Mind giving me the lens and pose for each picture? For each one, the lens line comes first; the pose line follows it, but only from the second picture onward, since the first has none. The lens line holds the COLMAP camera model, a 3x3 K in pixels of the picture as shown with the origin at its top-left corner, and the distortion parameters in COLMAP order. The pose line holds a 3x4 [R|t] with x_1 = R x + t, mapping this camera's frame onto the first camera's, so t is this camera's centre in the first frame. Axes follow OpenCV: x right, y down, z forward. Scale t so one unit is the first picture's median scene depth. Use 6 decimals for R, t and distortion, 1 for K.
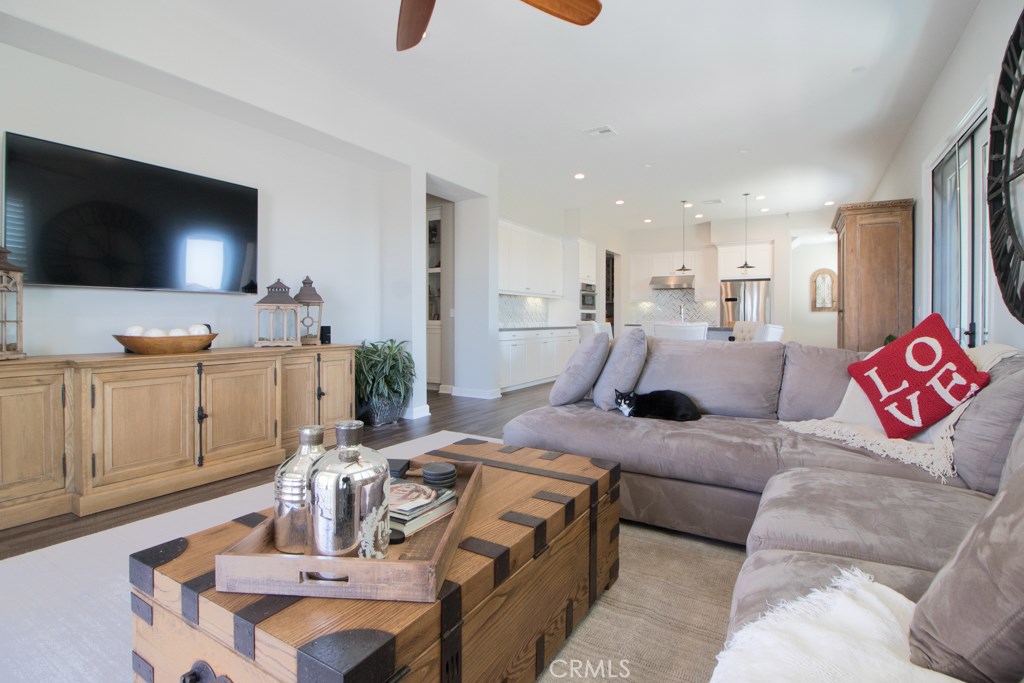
lens RADIAL K [[504.1, 0, 513.8], [0, 504.1, 315.8], [0, 0, 1]] dist [-0.002463, -0.001629]
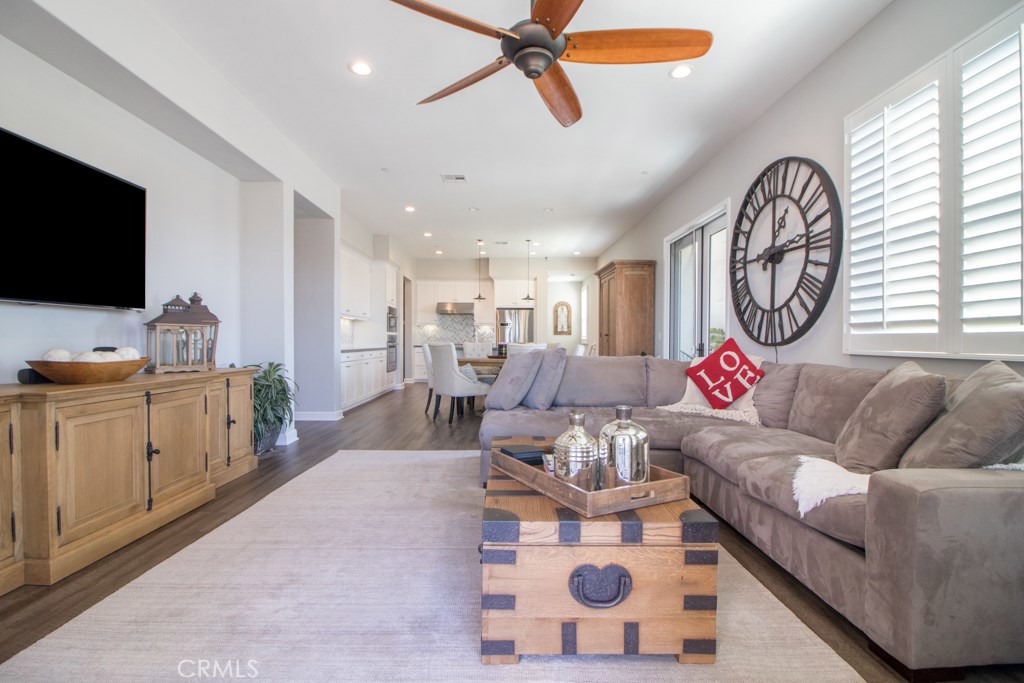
lens RADIAL K [[504.1, 0, 508.0], [0, 504.1, 338.8], [0, 0, 1]] dist [-0.002463, -0.001629]
pose [[0.848695, 0.002432, 0.528877, -0.561028], [-0.003870, 0.999991, 0.001612, -0.001351], [-0.528869, -0.003415, 0.848697, -0.065214]]
